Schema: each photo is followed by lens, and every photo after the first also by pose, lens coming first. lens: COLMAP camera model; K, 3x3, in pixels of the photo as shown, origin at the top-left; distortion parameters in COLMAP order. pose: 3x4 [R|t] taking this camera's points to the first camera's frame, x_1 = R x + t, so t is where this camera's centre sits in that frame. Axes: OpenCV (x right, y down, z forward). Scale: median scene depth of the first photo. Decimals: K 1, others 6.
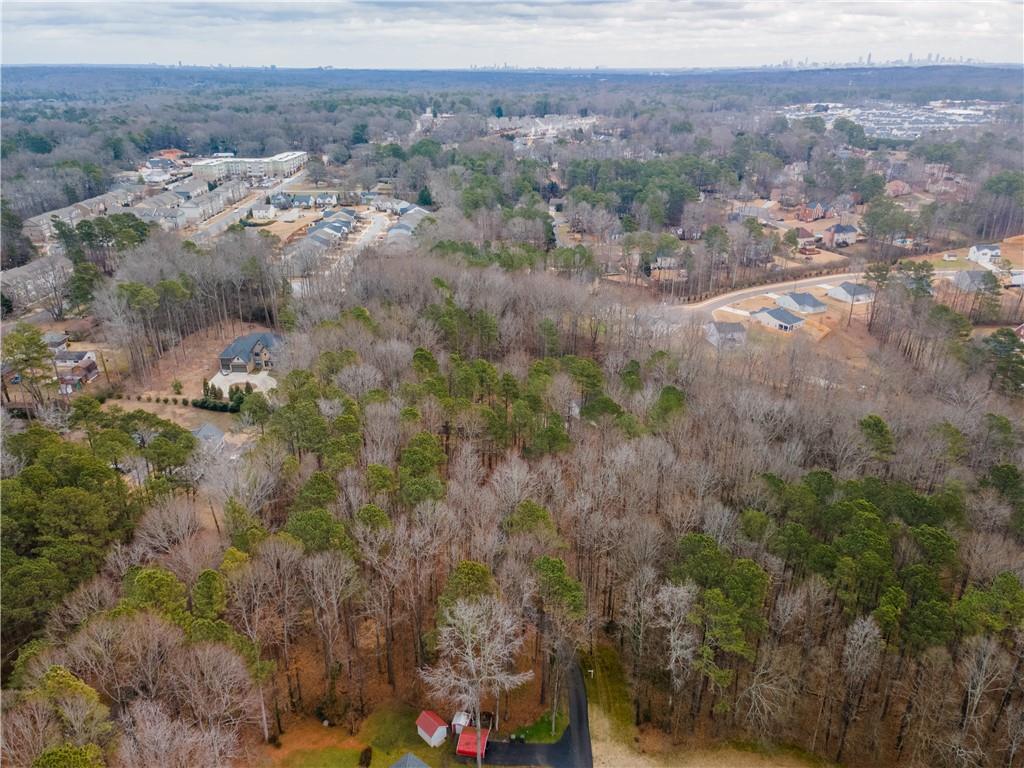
lens RADIAL K [[746.6, 0, 504.7], [0, 746.6, 379.6], [0, 0, 1]] dist [0.033412, 0.026053]
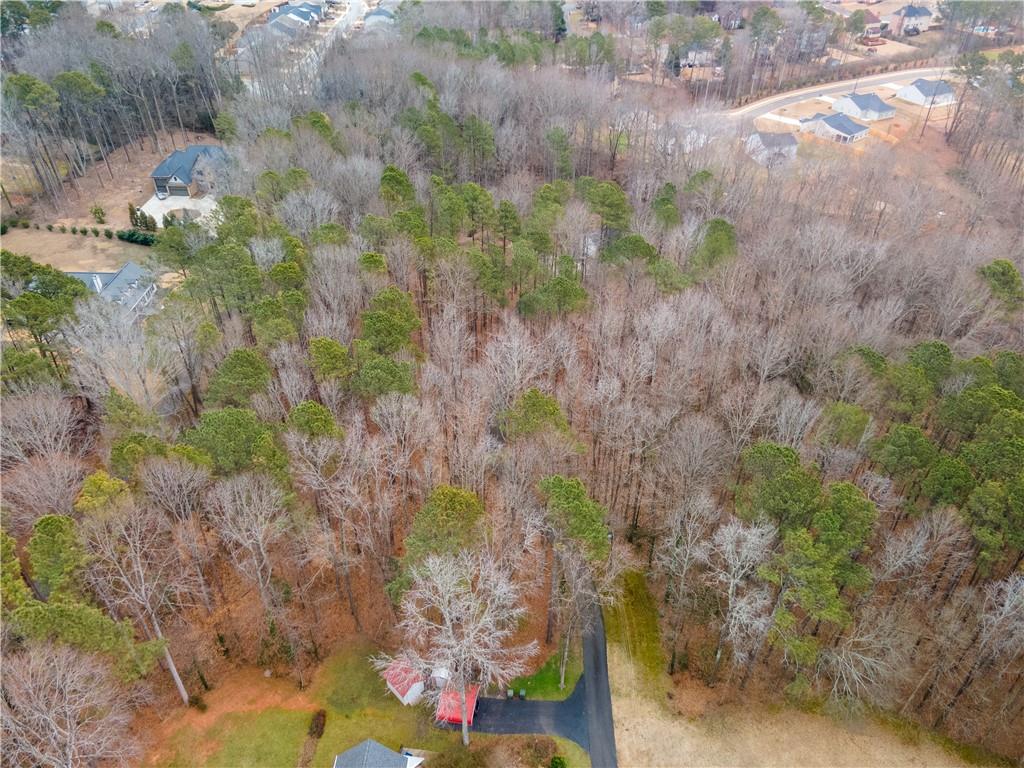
lens RADIAL K [[746.6, 0, 504.7], [0, 746.6, 379.6], [0, 0, 1]] dist [0.033412, 0.026053]
pose [[0.999998, 0.001866, -0.001201, 0.003459], [-0.001531, 0.971881, 0.235469, -0.011563], [0.001606, -0.235467, 0.971881, 0.200542]]
